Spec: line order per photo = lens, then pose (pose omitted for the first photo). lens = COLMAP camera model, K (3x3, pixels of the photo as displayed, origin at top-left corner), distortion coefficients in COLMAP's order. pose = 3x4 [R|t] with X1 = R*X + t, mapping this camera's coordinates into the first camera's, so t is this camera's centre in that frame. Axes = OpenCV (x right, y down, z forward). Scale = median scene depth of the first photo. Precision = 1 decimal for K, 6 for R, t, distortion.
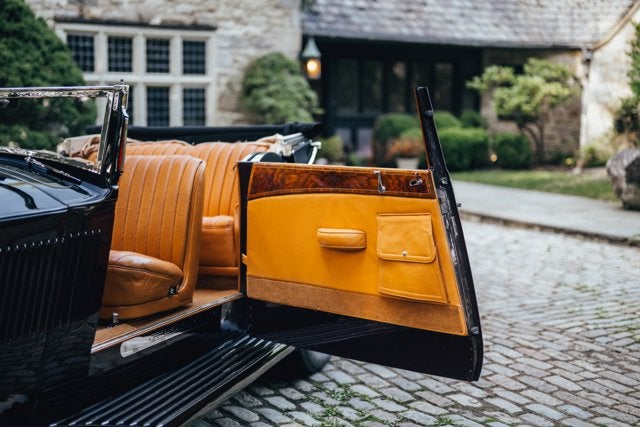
lens RADIAL K [[924.3, 0, 323.8], [0, 924.3, 211.4], [0, 0, 1]] dist [-0.022725, 0.000000]
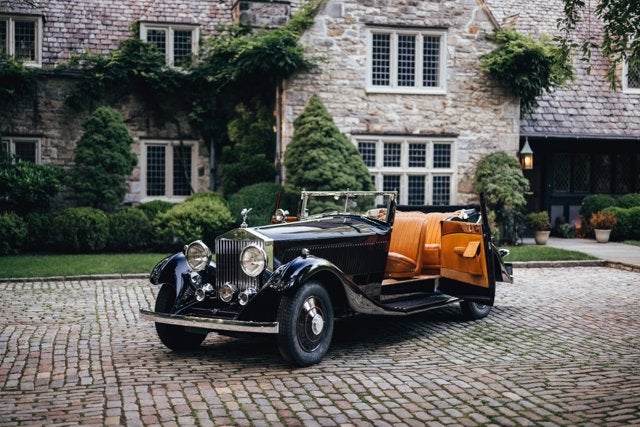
lens RADIAL K [[924.3, 0, 319.5], [0, 924.3, 214.5], [0, 0, 1]] dist [-0.022725, 0.000000]
pose [[0.958107, 0.013401, -0.286095, 0.111091], [-0.035093, 0.996871, -0.070830, 0.042558], [0.284251, 0.077902, 0.955580, -0.527292]]
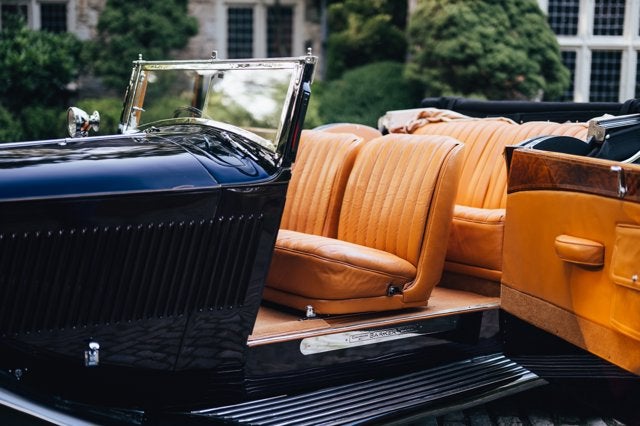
lens RADIAL K [[1010.2, 0, 320.7], [0, 1010.2, 219.3], [0, 0, 1]] dist [0.012753, 0.000000]
pose [[0.831580, 0.086344, -0.548652, 0.107831], [-0.069033, 0.996250, 0.052153, -0.009495], [0.551098, -0.005495, 0.834422, 0.055394]]
